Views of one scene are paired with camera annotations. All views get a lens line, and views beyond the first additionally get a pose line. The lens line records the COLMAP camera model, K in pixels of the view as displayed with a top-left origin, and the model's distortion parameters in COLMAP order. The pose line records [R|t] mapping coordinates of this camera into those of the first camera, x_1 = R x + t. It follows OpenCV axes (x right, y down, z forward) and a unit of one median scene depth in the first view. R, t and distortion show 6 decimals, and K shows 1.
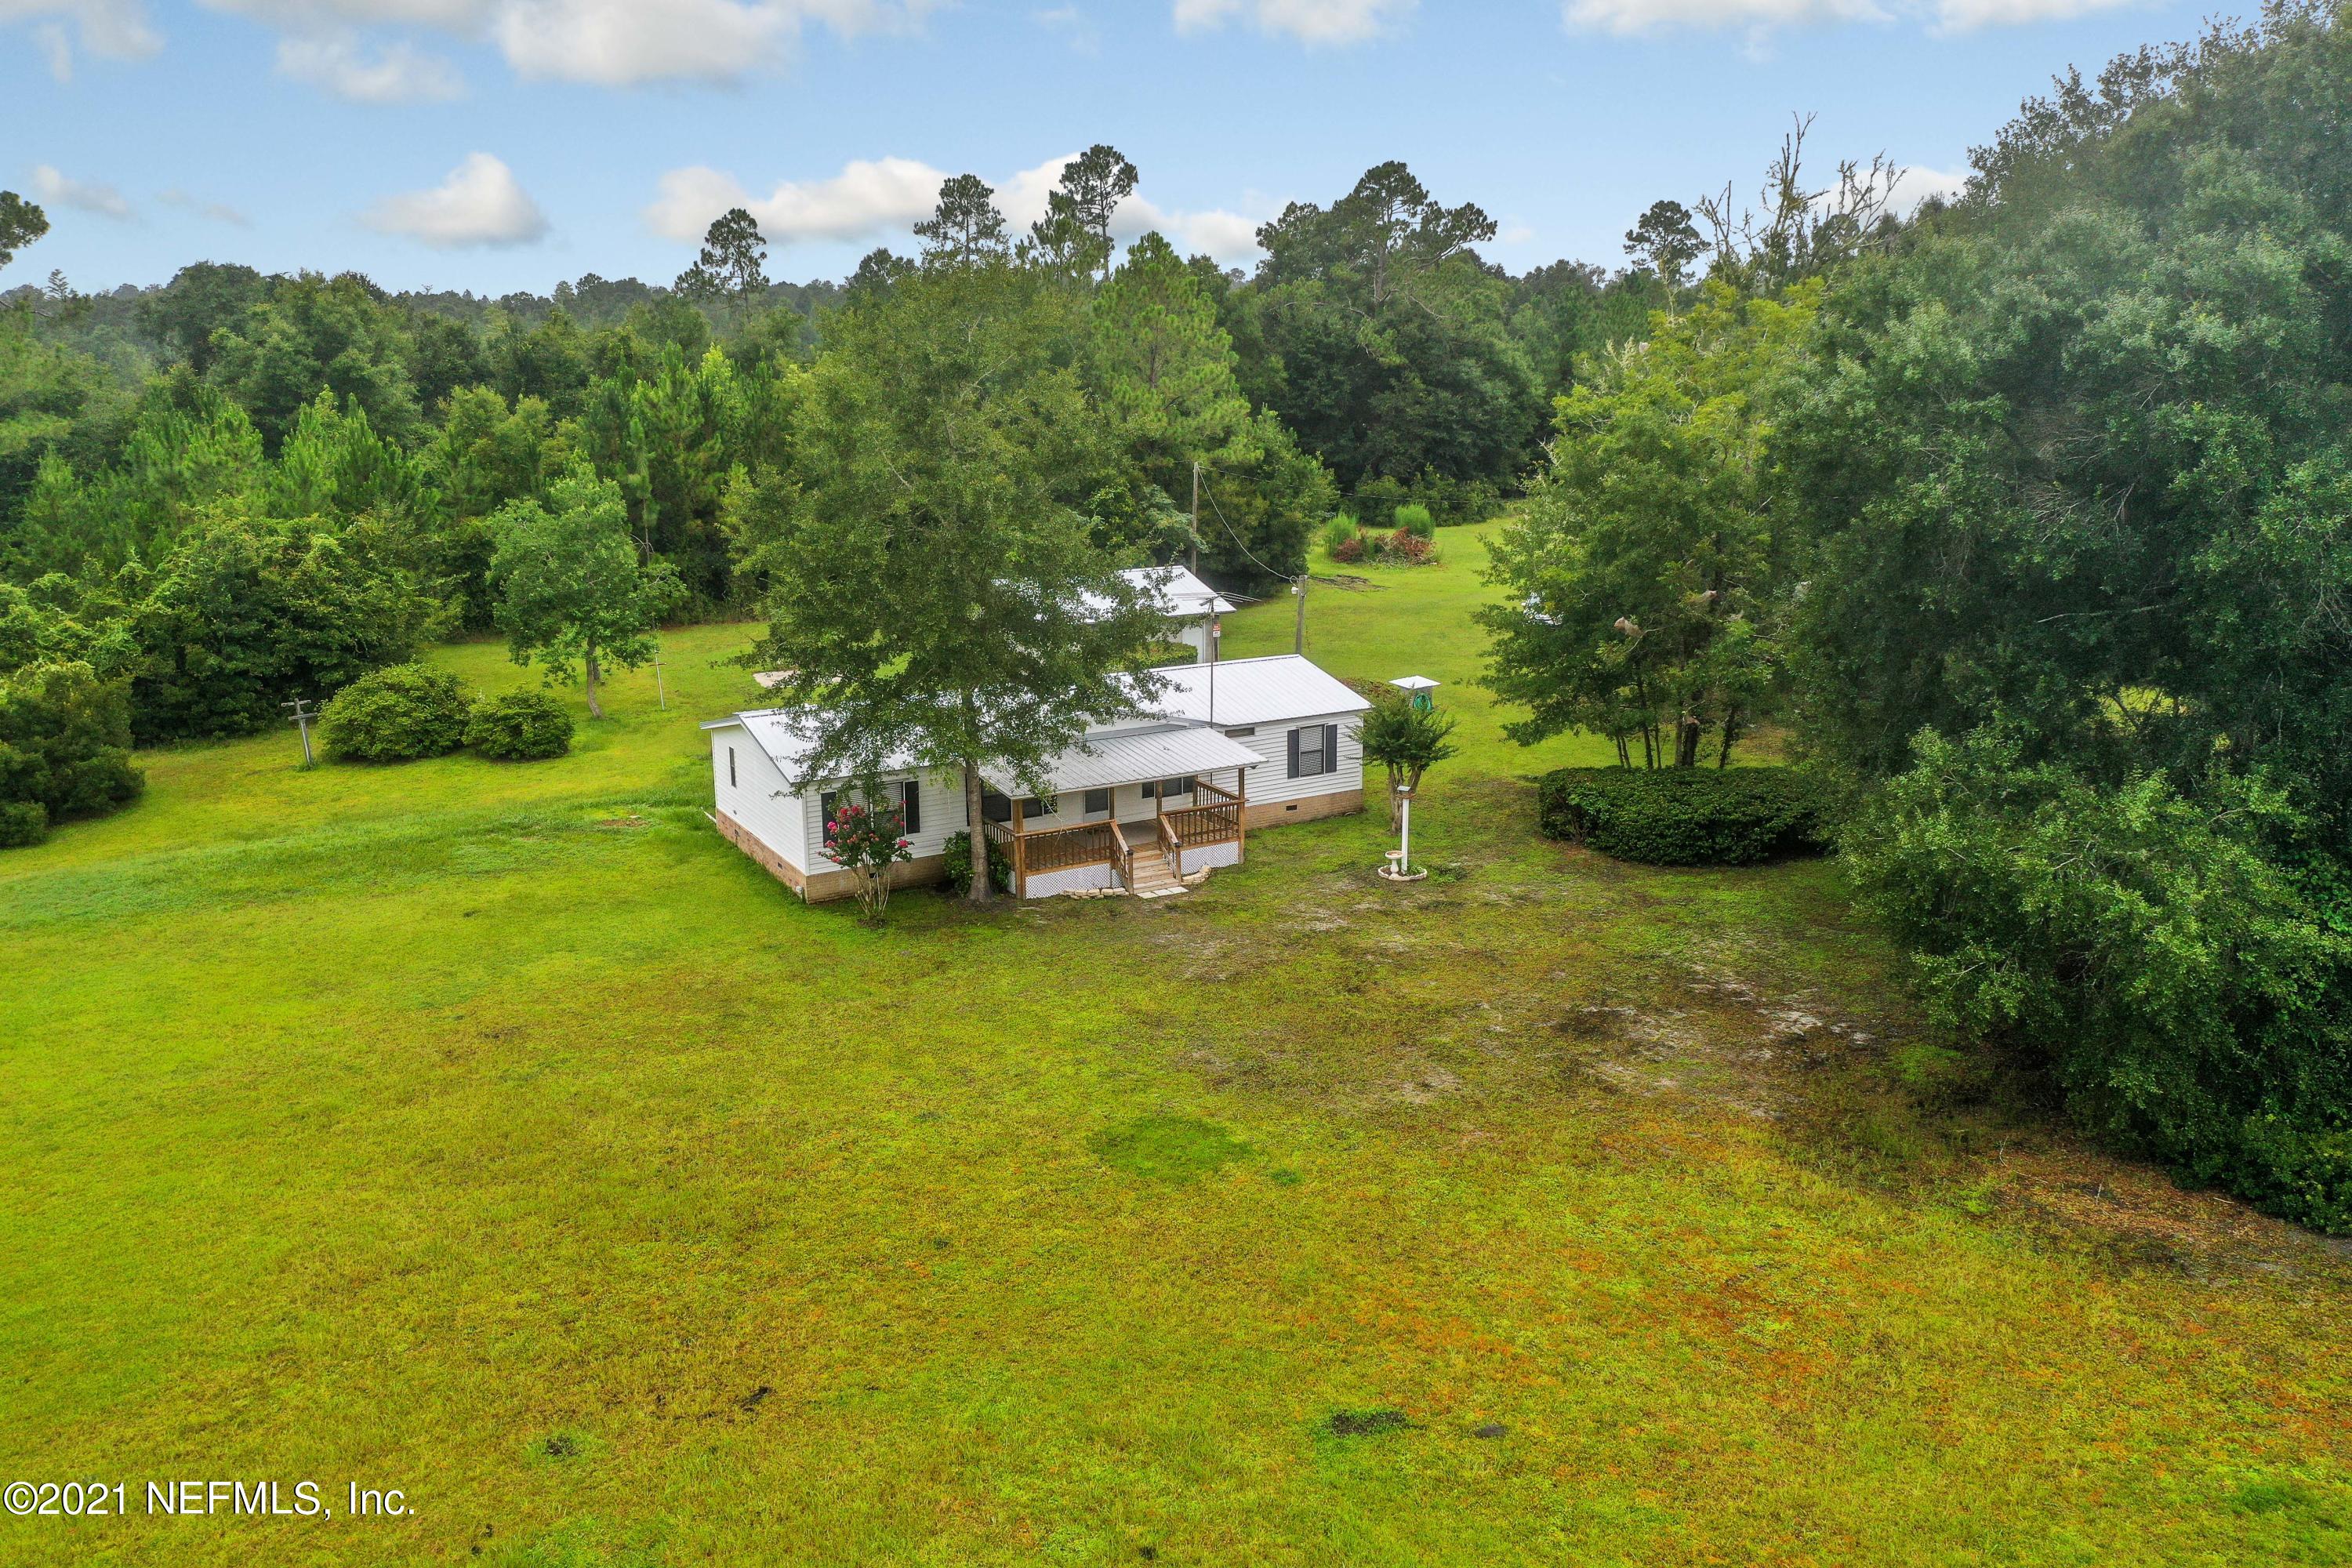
lens RADIAL K [[1842.0, 0, 1176.0], [0, 1842.0, 784.0], [0, 0, 1]] dist [-0.001695, 0.004756]
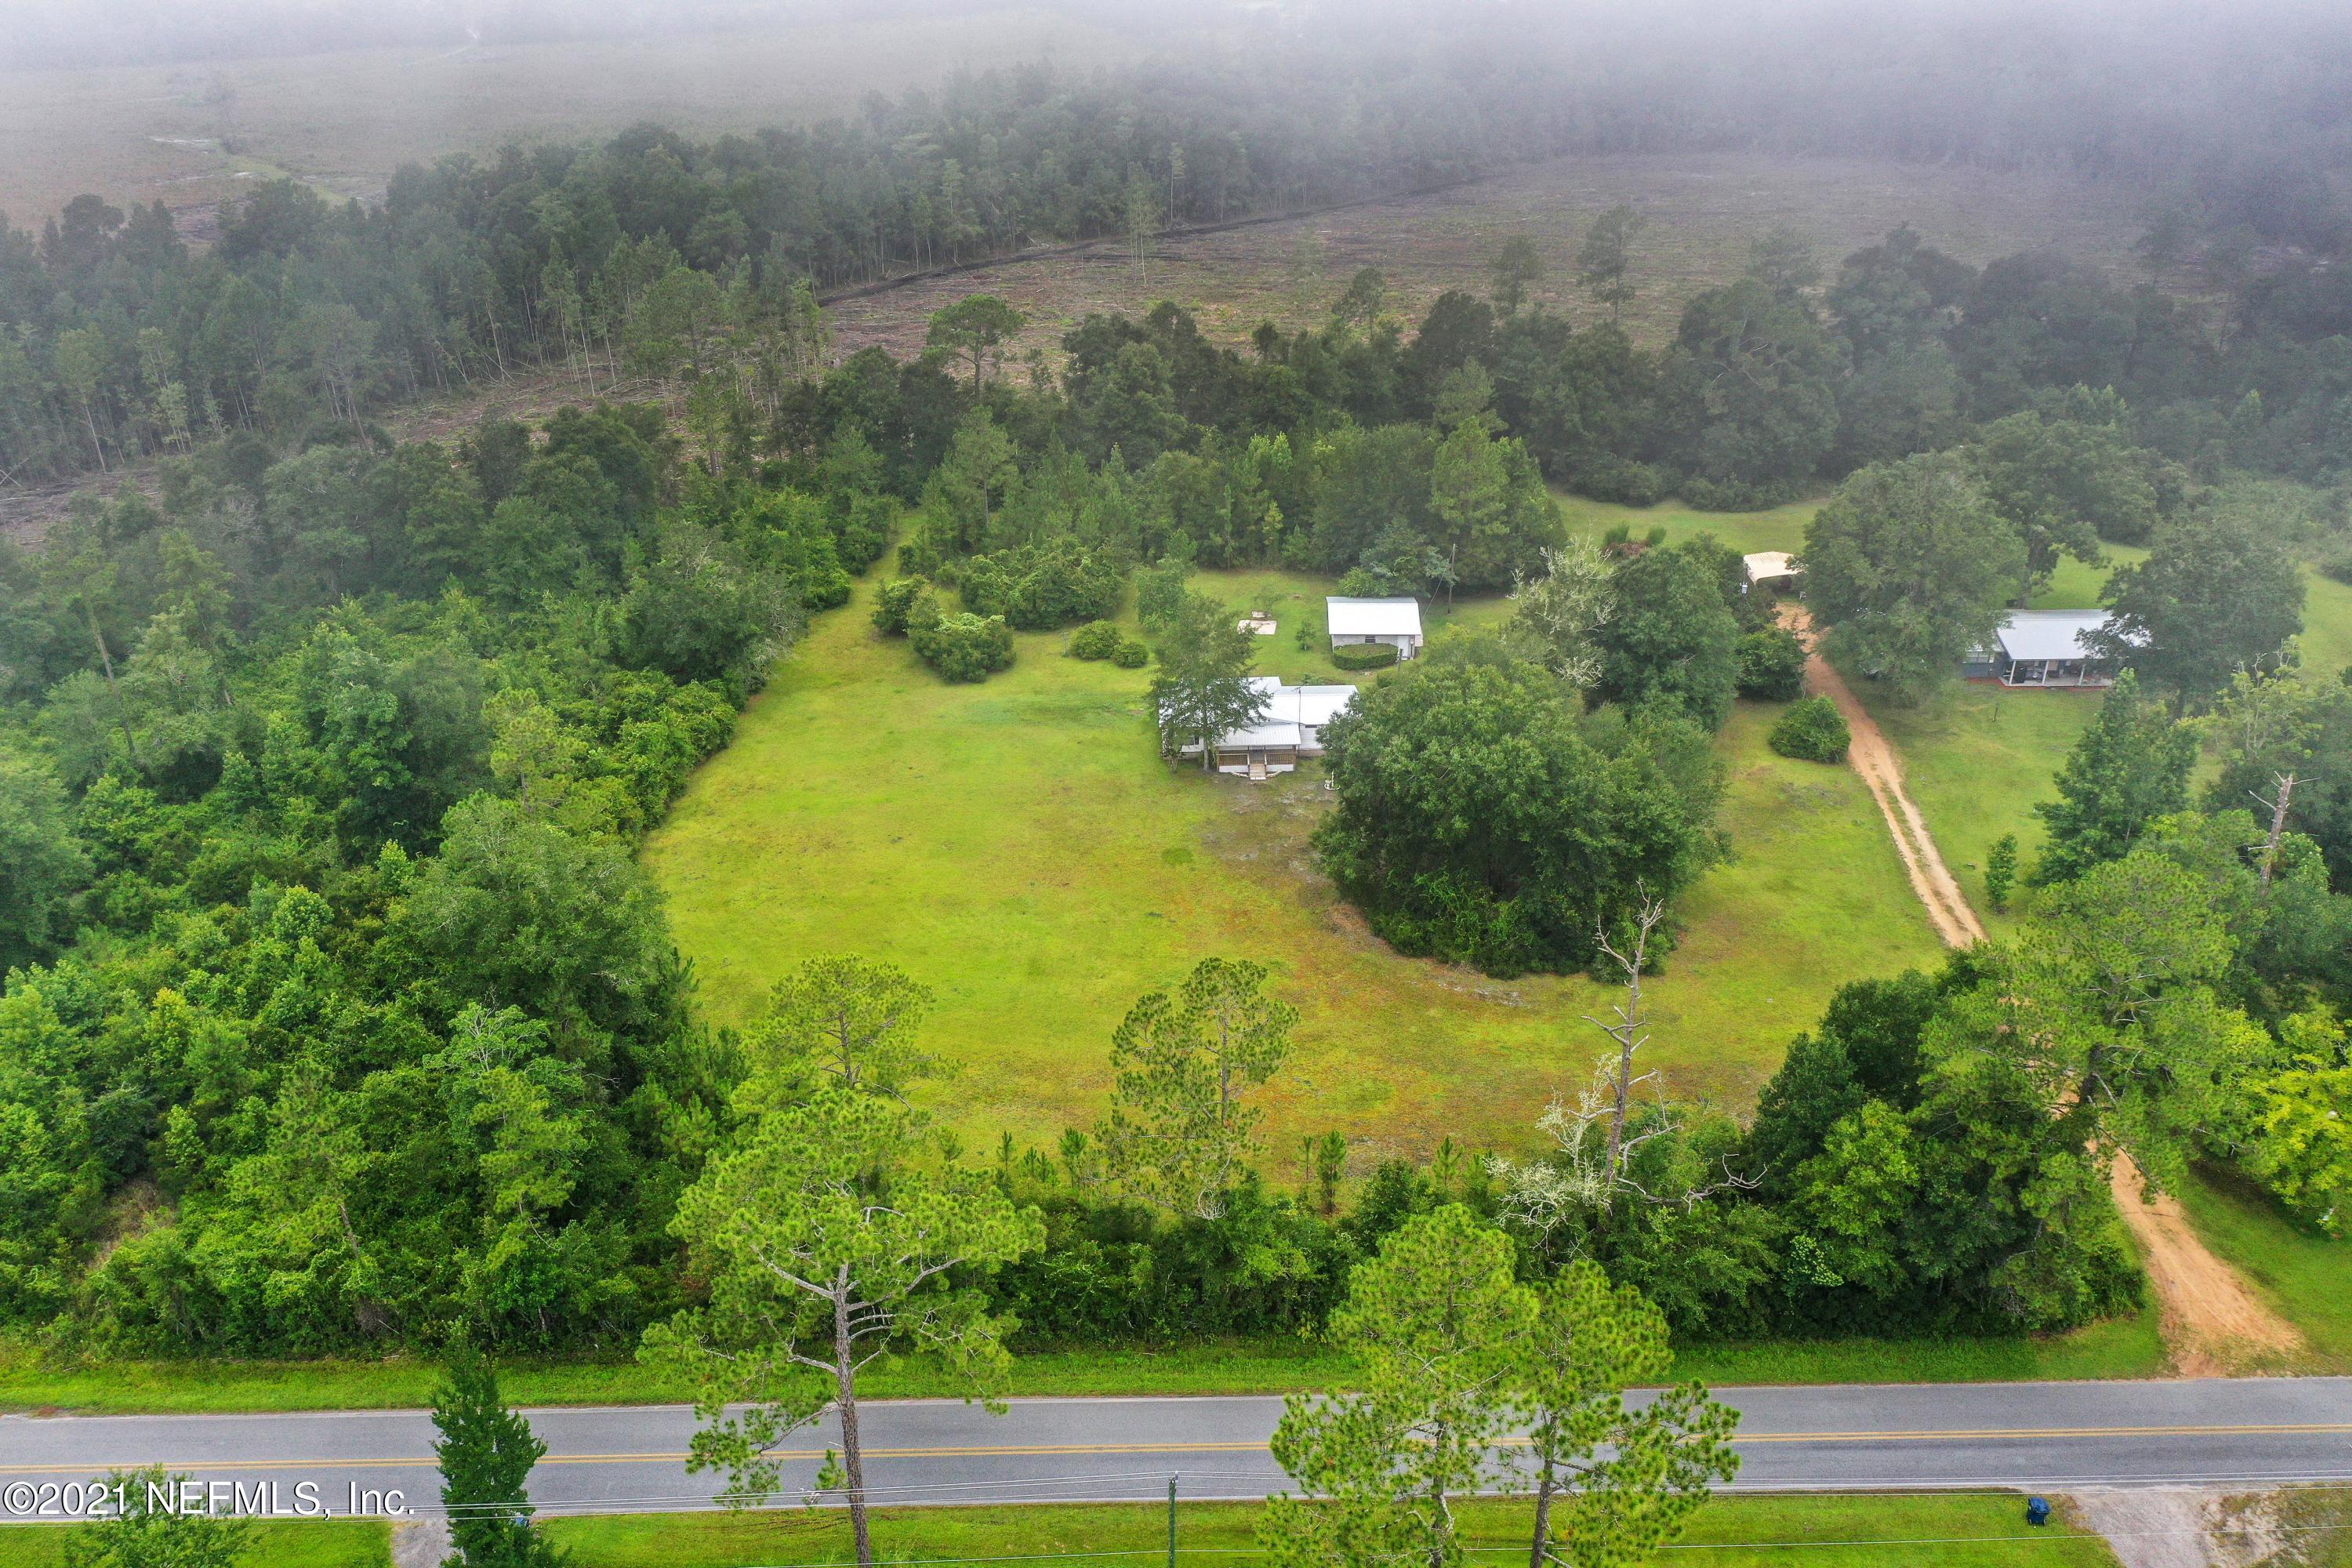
lens RADIAL K [[1857.2, 0, 1176.0], [0, 1857.2, 784.0], [0, 0, 1]] dist [0.002743, 0.000921]
pose [[0.875142, 0.218444, -0.431750, 1.265229], [-0.109101, 0.958399, 0.263757, -0.770167], [0.471405, -0.183721, 0.862568, -1.895205]]
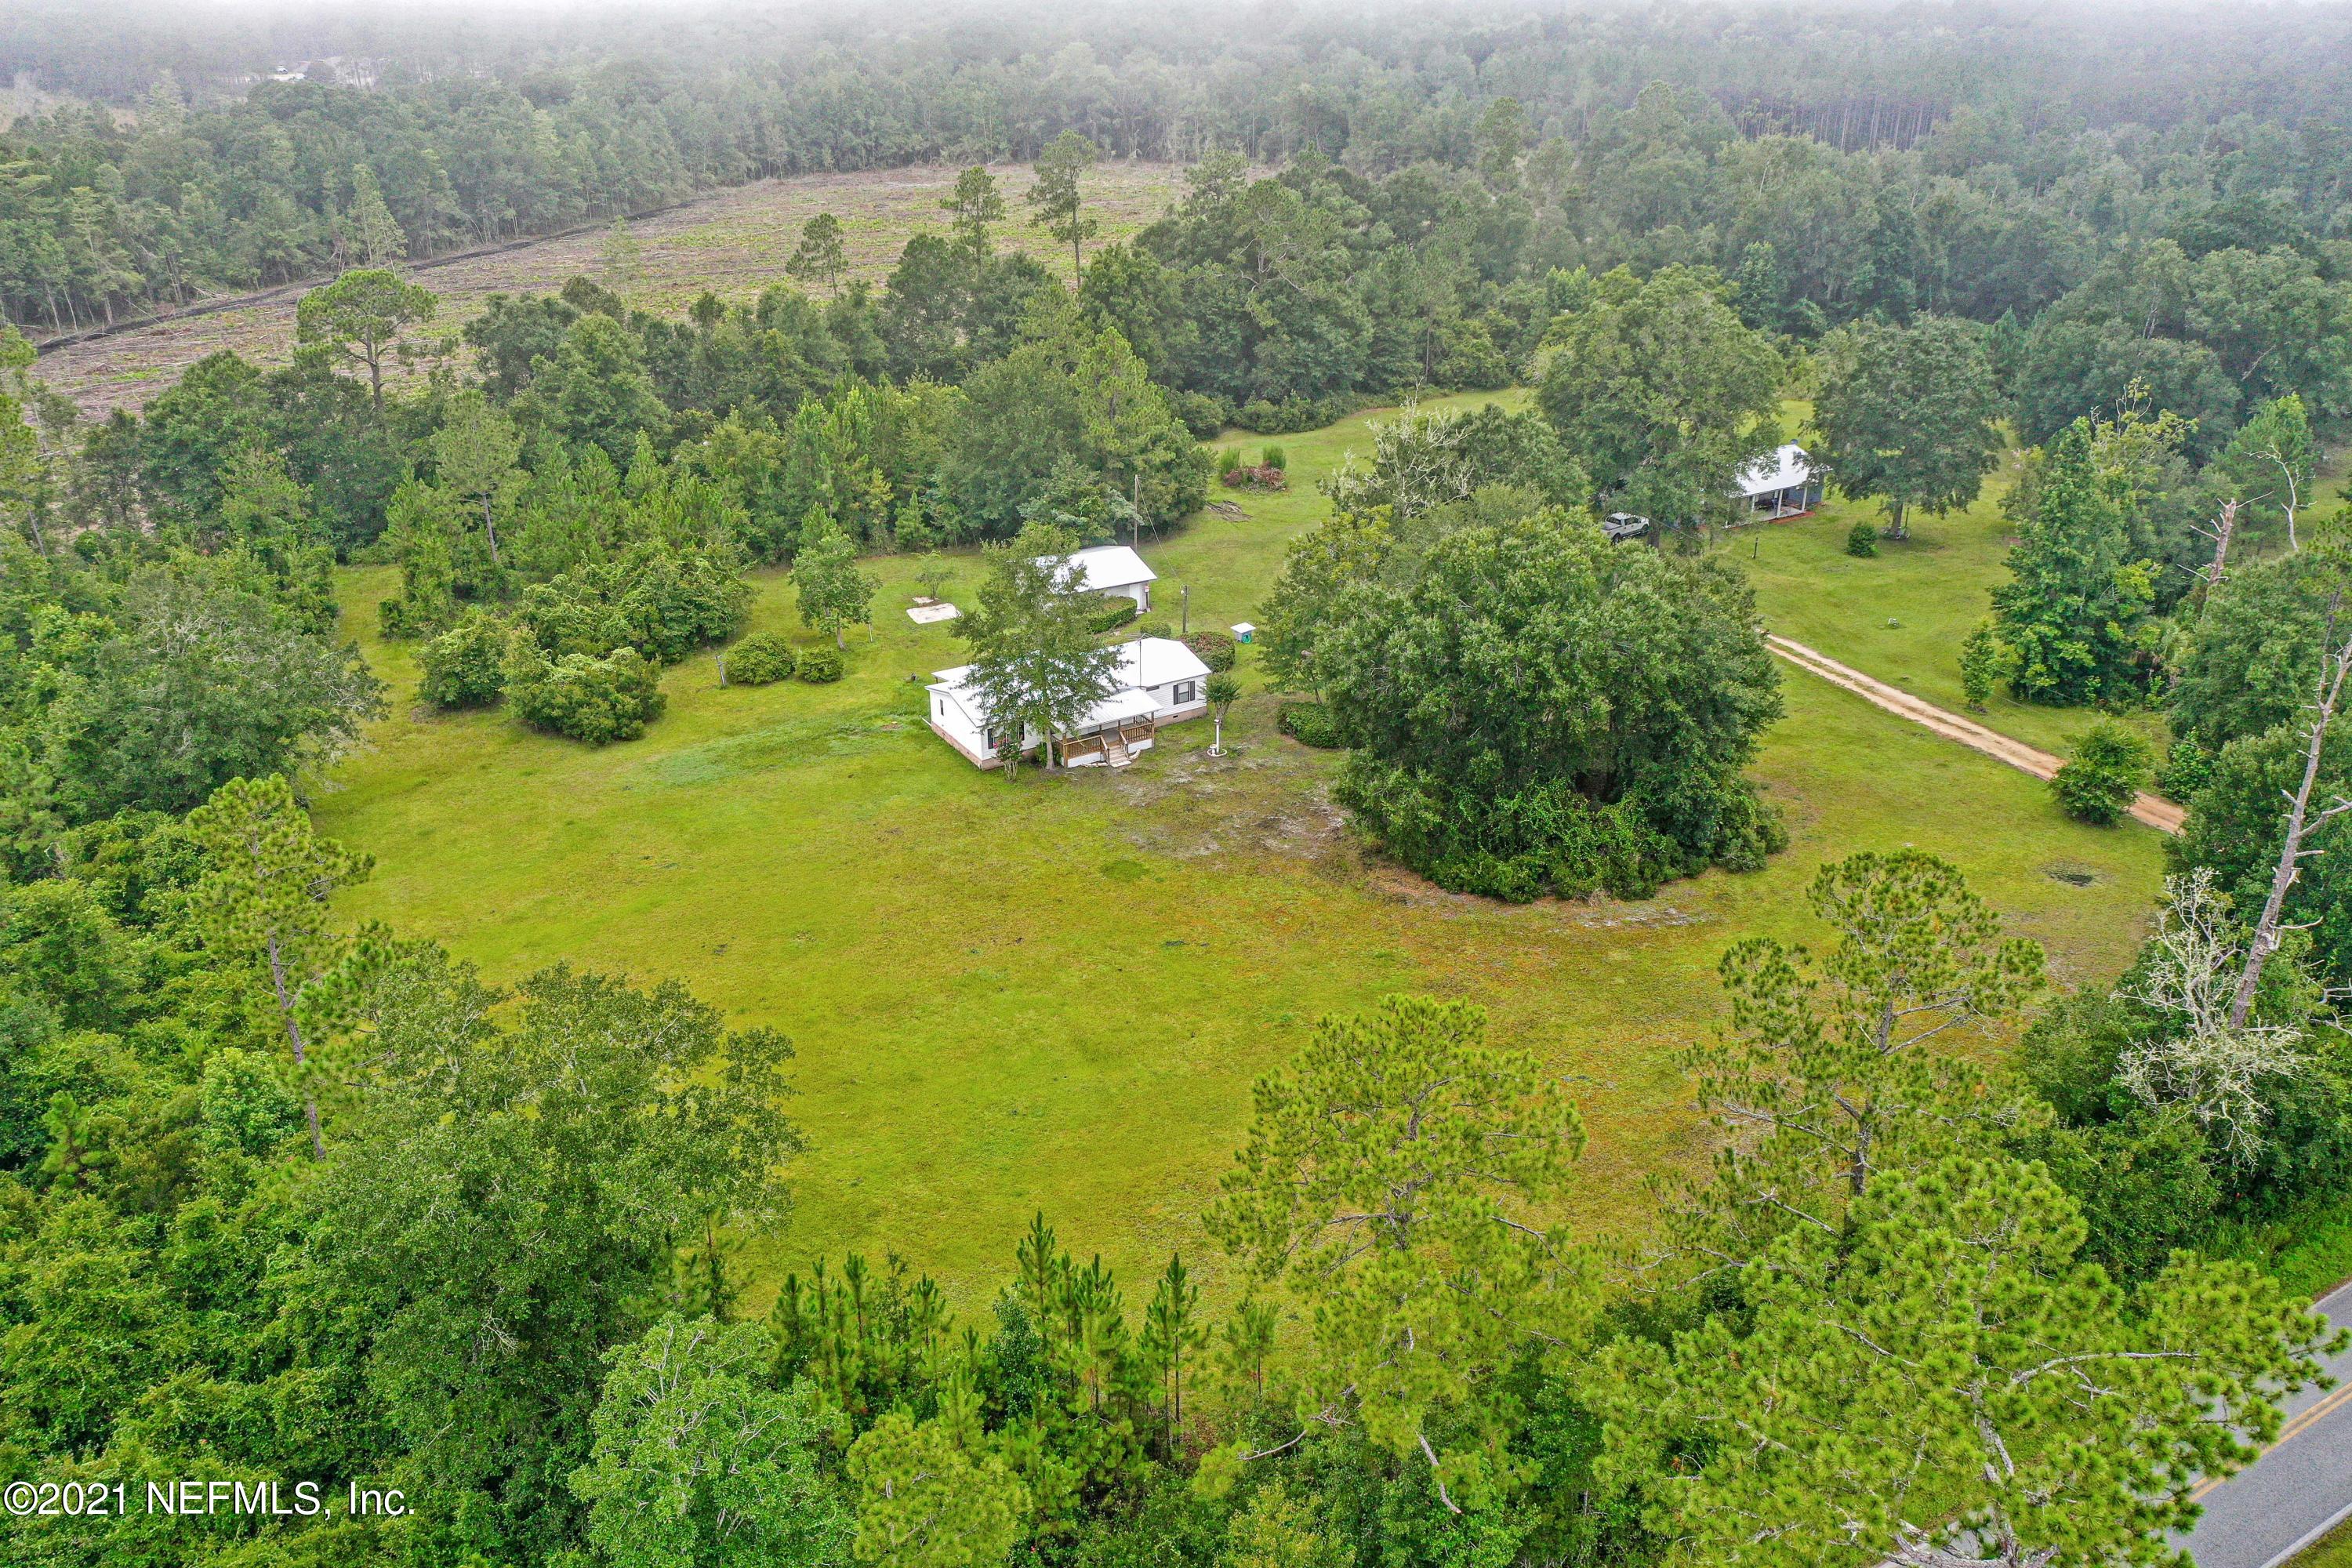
lens RADIAL K [[1842.0, 0, 1176.0], [0, 1842.0, 784.0], [0, 0, 1]] dist [-0.001695, 0.004756]
pose [[0.999694, -0.011811, 0.021731, 0.012173], [0.007511, 0.982088, 0.188271, -0.375603], [-0.023566, -0.188050, 0.981877, -1.441754]]
